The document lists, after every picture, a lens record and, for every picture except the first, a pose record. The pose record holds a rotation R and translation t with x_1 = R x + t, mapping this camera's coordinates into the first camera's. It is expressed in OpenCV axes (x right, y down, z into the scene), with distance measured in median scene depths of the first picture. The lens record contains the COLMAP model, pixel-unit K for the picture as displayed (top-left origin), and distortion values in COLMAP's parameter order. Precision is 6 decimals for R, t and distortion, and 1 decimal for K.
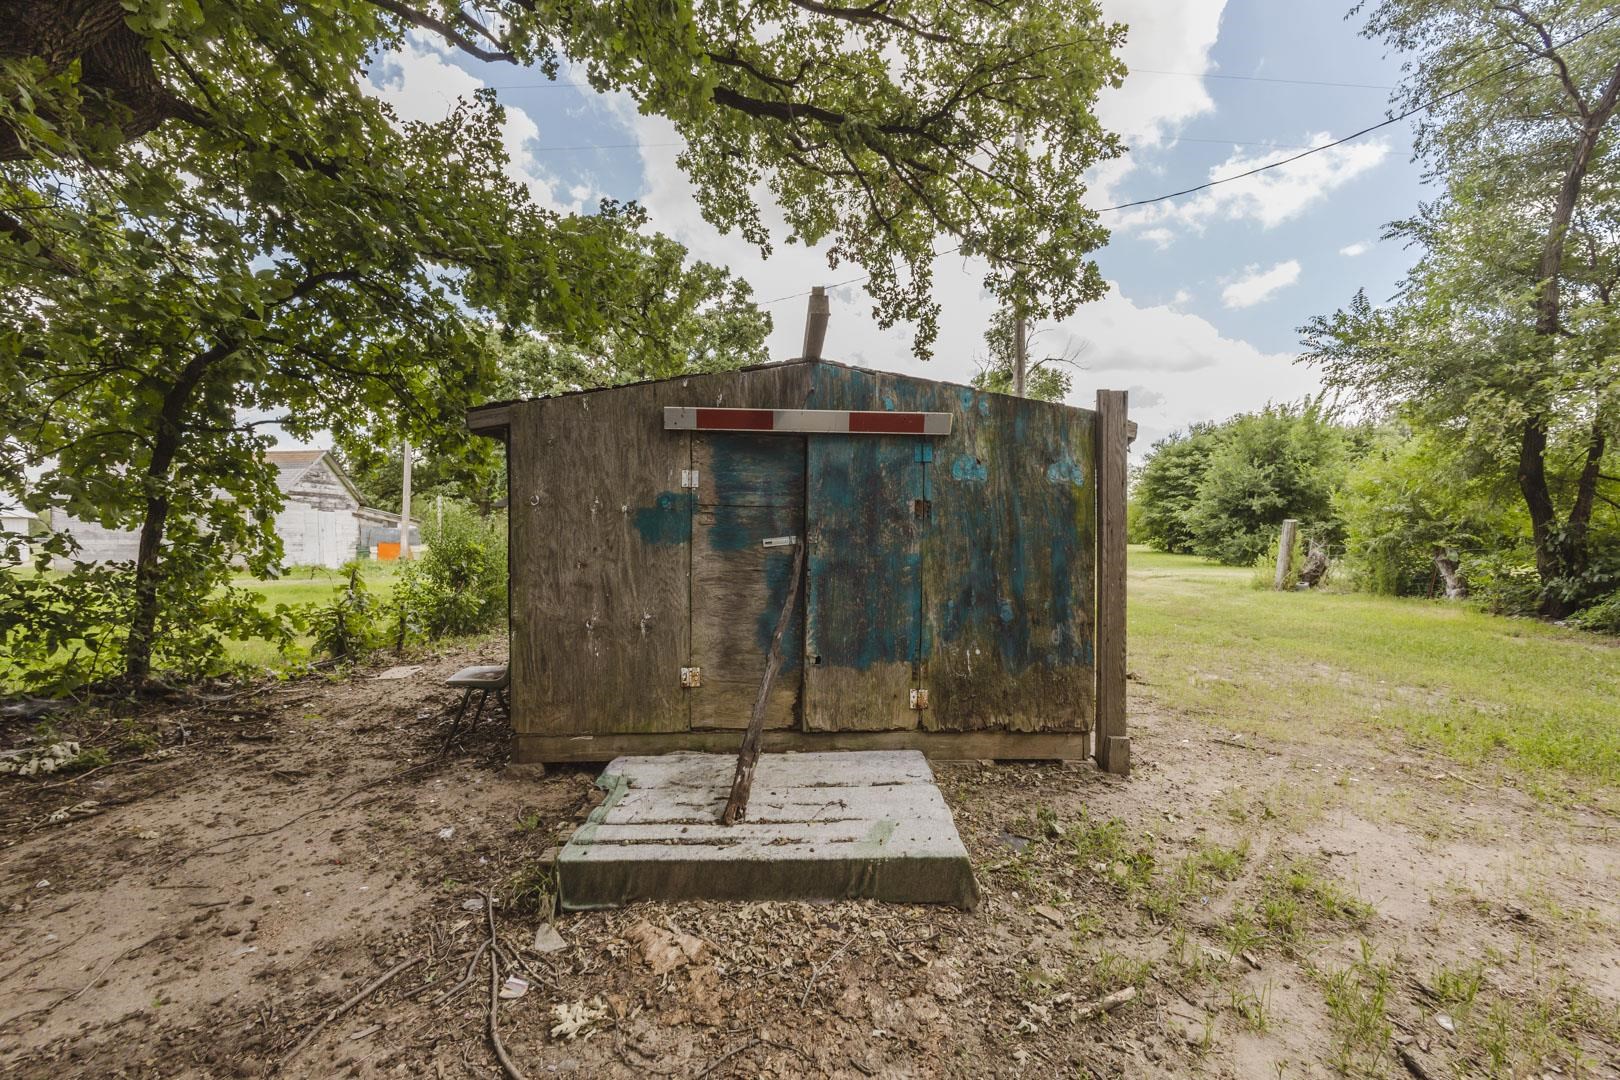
lens RADIAL K [[711.9, 0, 811.2], [0, 711.9, 538.2], [0, 0, 1]] dist [-0.001147, -0.000211]
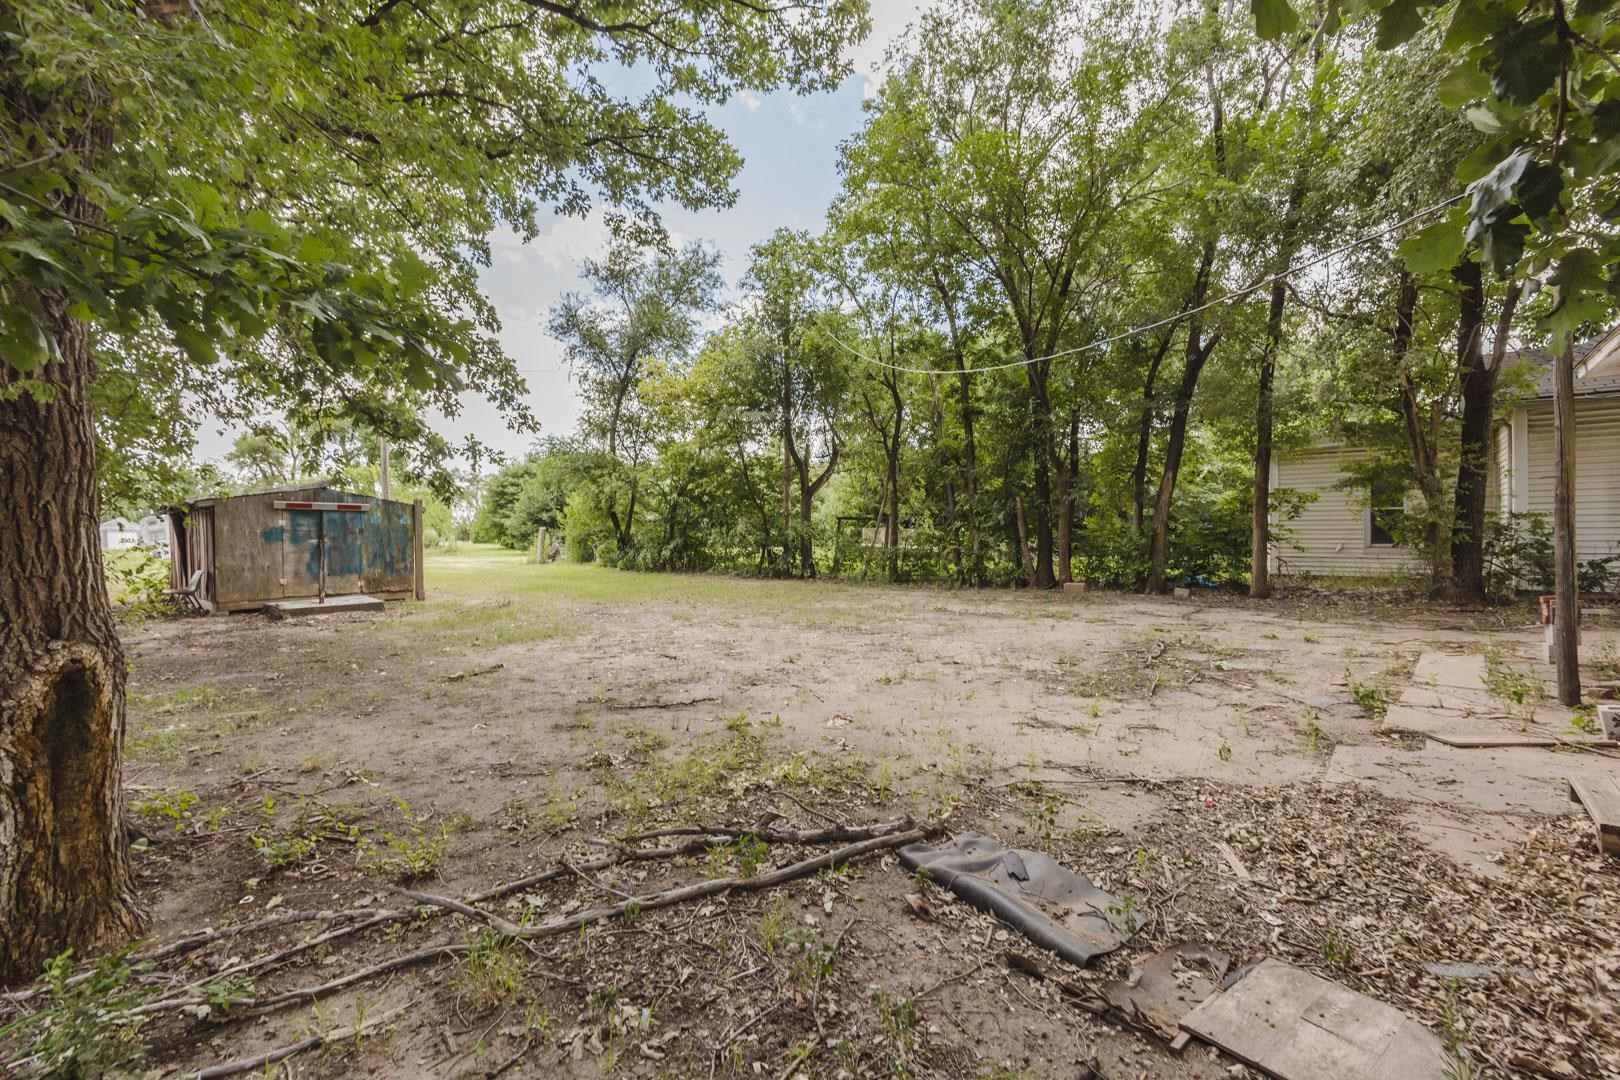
lens RADIAL K [[711.9, 0, 811.6], [0, 711.9, 537.3], [0, 0, 1]] dist [-0.001147, -0.000211]
pose [[0.674242, -0.017287, 0.738308, -0.398395], [0.019048, 0.999800, 0.006015, 0.005311], [-0.738264, 0.010008, 0.674437, -1.282838]]
